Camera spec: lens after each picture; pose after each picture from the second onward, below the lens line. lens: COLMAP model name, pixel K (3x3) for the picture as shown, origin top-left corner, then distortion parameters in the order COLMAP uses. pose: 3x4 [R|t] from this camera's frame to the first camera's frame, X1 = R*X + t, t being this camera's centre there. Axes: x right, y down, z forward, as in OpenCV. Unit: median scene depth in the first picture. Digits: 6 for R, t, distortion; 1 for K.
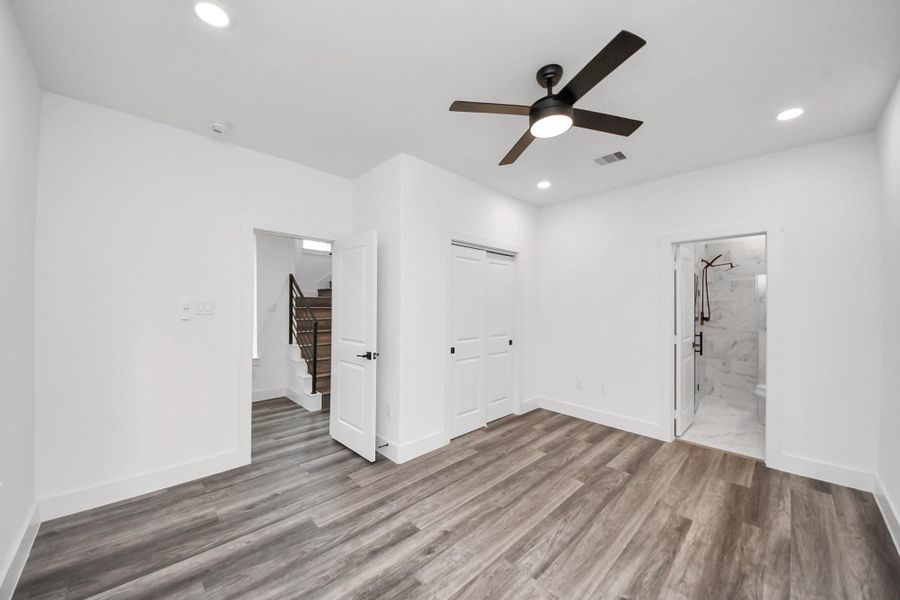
lens RADIAL K [[328.2, 0, 450.6], [0, 328.2, 305.5], [0, 0, 1]] dist [0.025302, -0.016768]
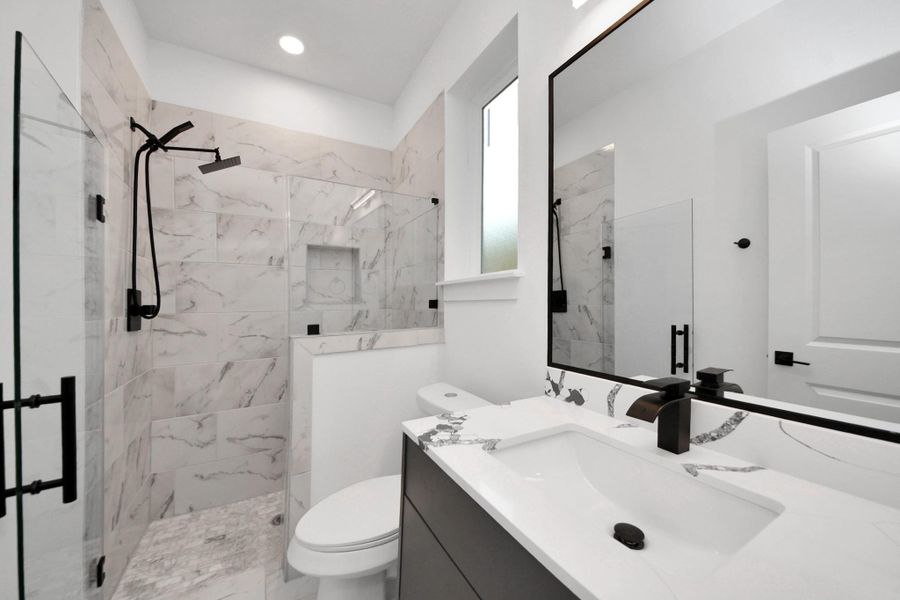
lens RADIAL K [[328.2, 0, 450.6], [0, 328.2, 305.5], [0, 0, 1]] dist [0.025302, -0.016768]
pose [[0.256287, -0.010478, 0.966544, 0.423499], [-0.002777, 0.999929, 0.011576, 0.024680], [-0.966597, -0.005651, 0.256239, 0.498276]]
